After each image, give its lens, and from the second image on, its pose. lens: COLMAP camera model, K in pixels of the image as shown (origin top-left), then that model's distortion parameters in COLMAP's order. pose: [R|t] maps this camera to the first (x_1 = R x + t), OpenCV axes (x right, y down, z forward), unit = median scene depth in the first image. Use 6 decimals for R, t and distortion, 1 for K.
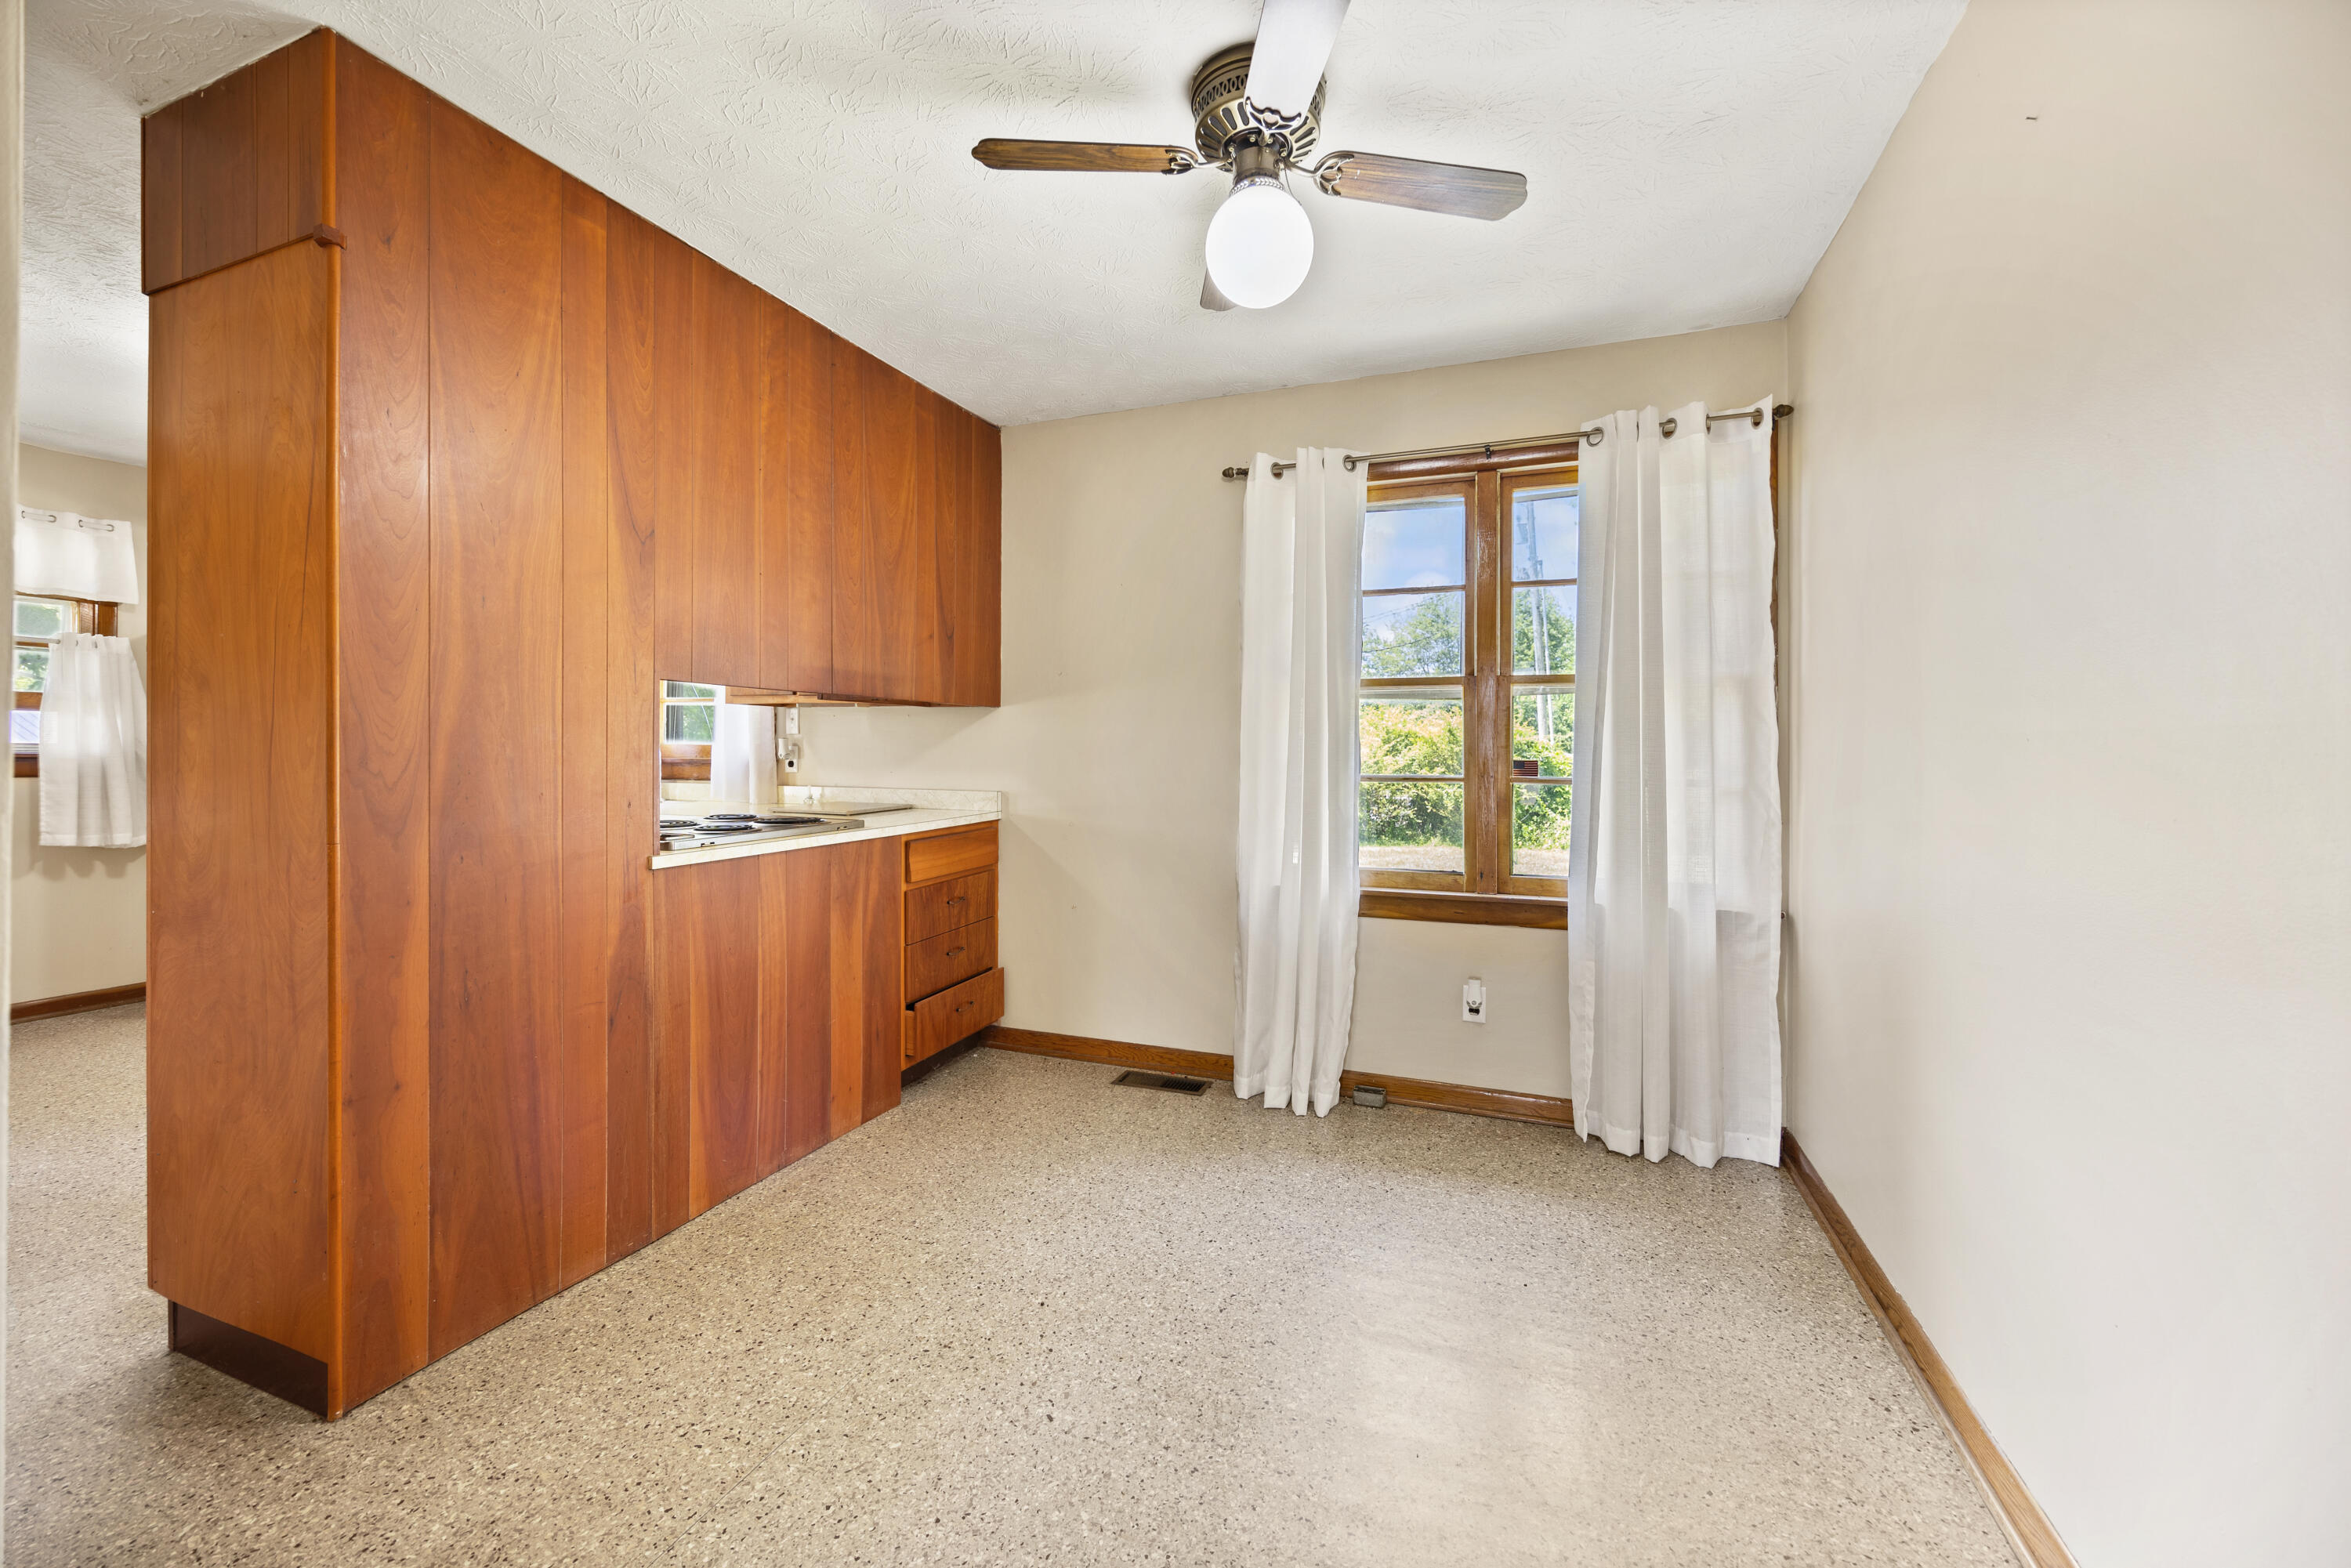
lens RADIAL K [[925.1, 0, 1186.7], [0, 925.1, 752.9], [0, 0, 1]] dist [-0.000504, -0.000718]
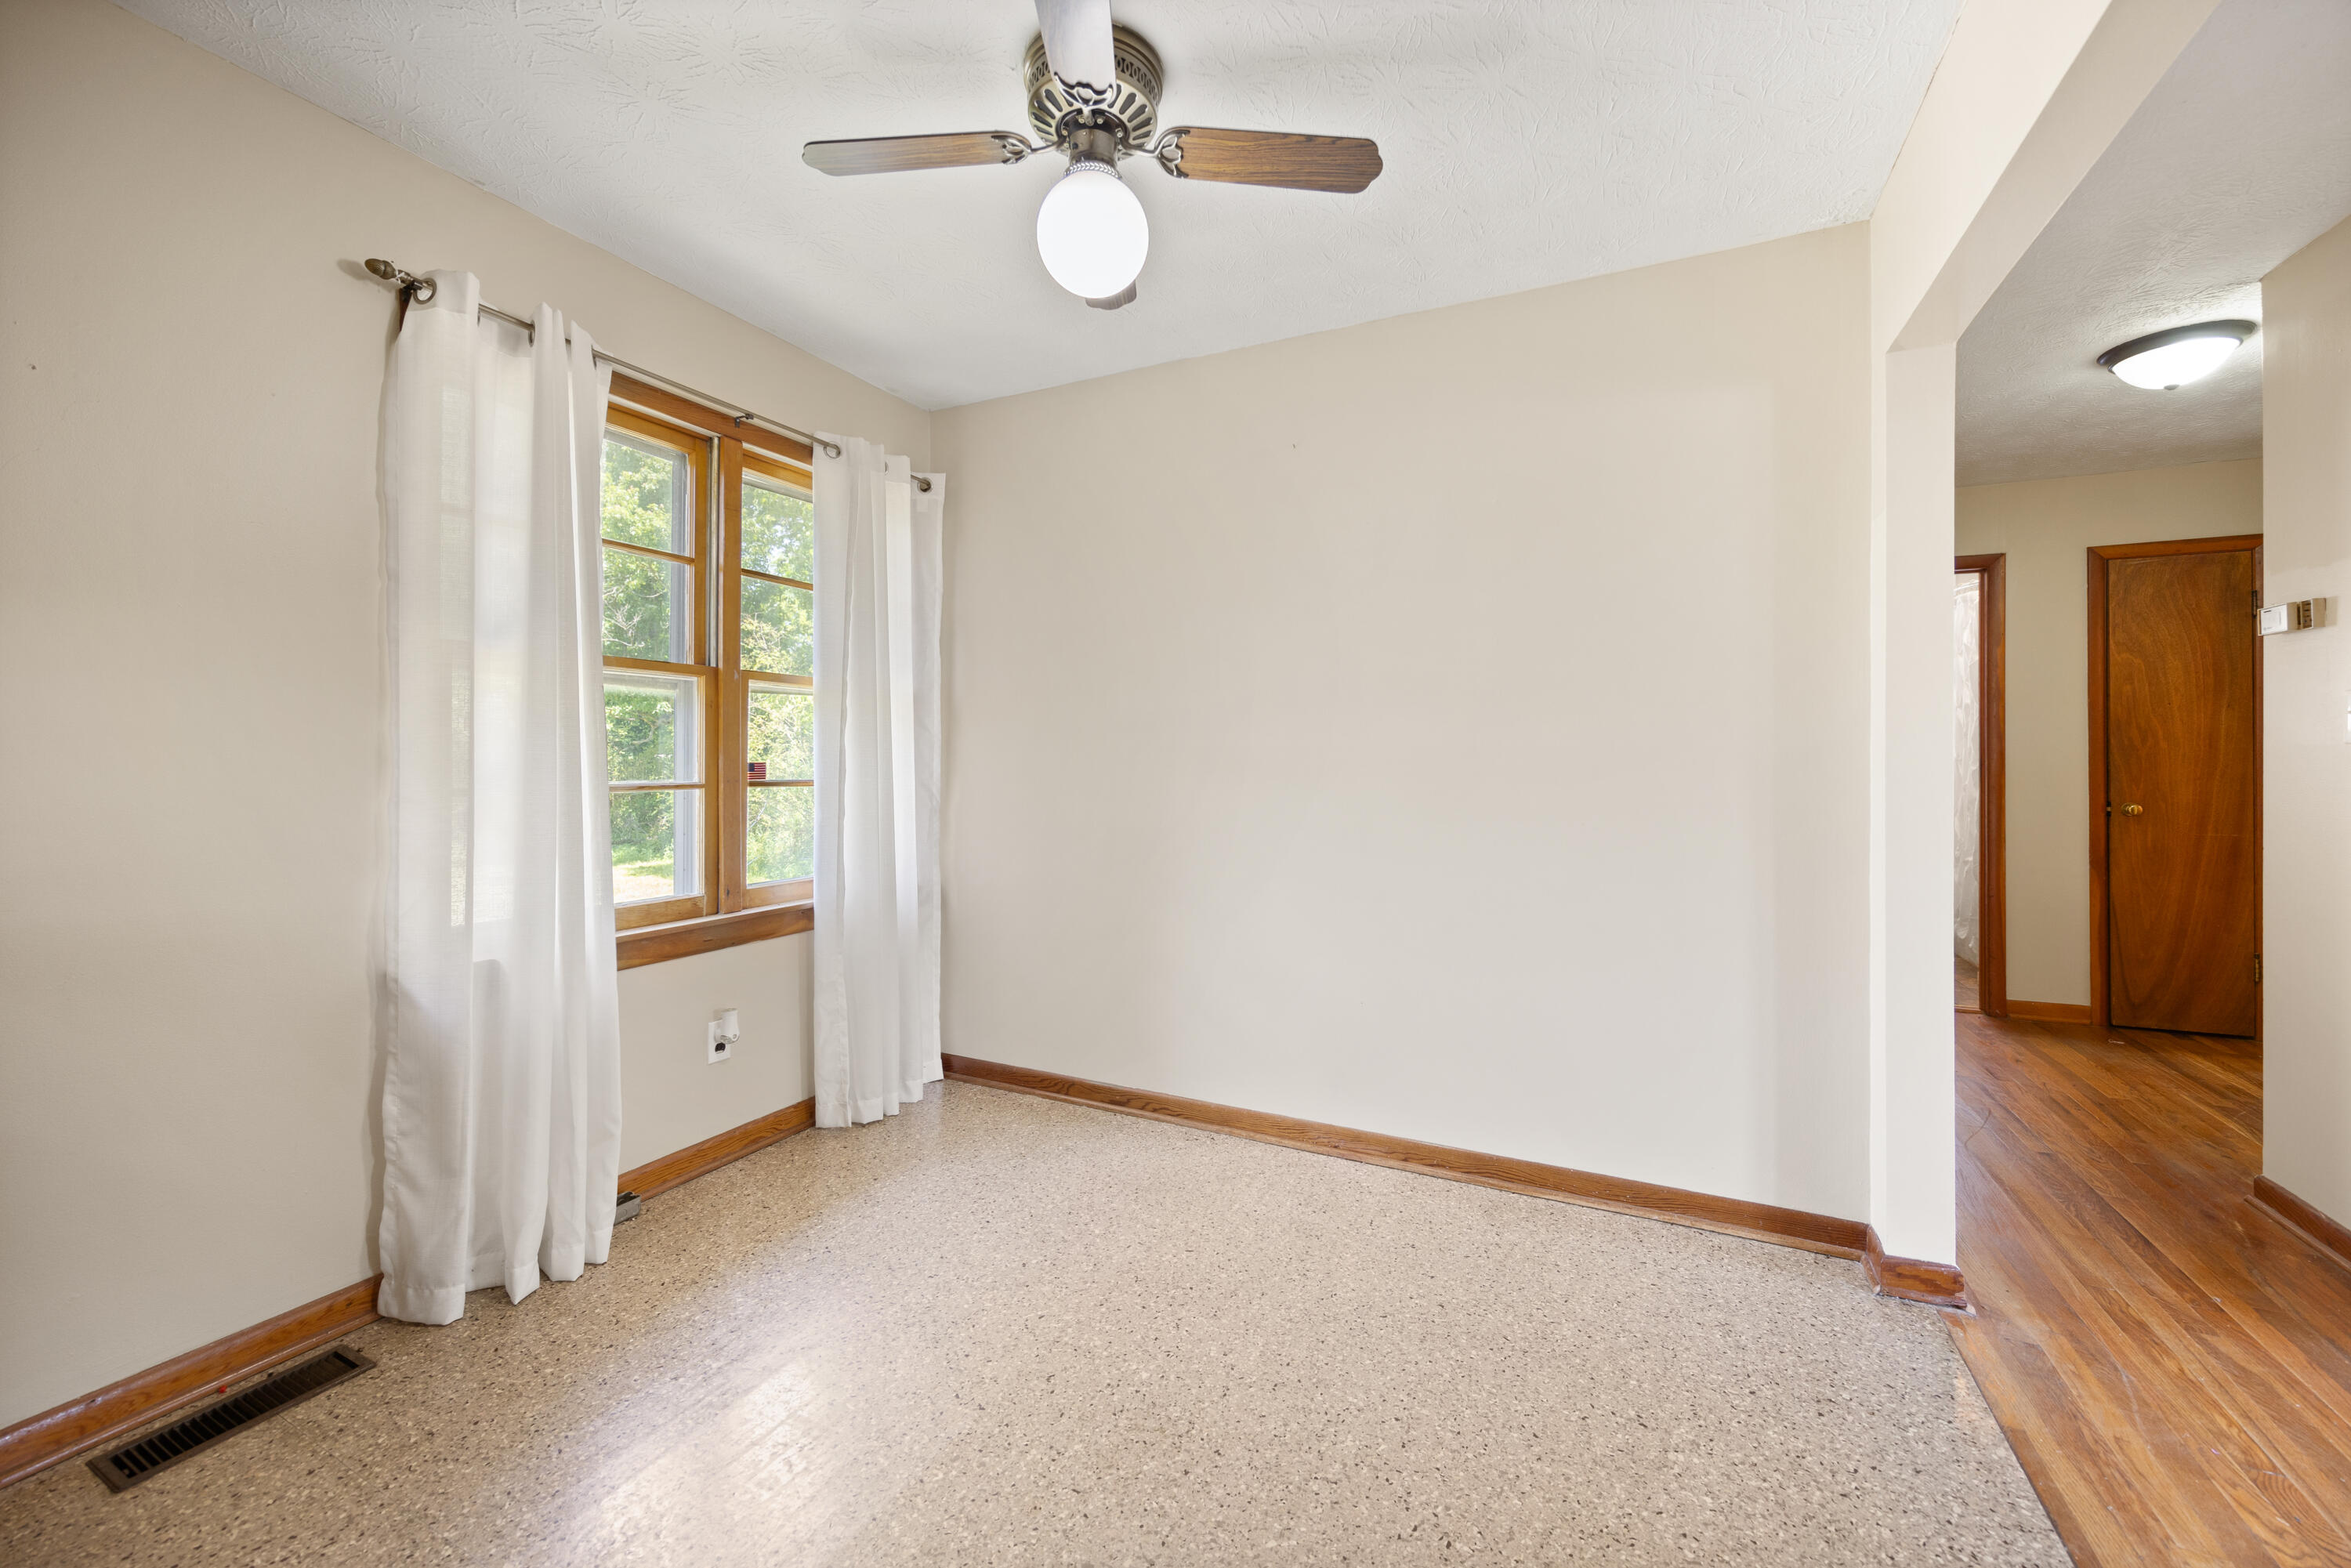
lens RADIAL K [[916.4, 0, 1171.9], [0, 916.4, 761.9], [0, 0, 1]] dist [-0.001187, -0.000361]
pose [[0.094049, -0.002709, 0.995564, -0.530624], [0.003885, 0.999990, 0.002354, 0.006536], [-0.995560, 0.003647, 0.094058, 0.505806]]
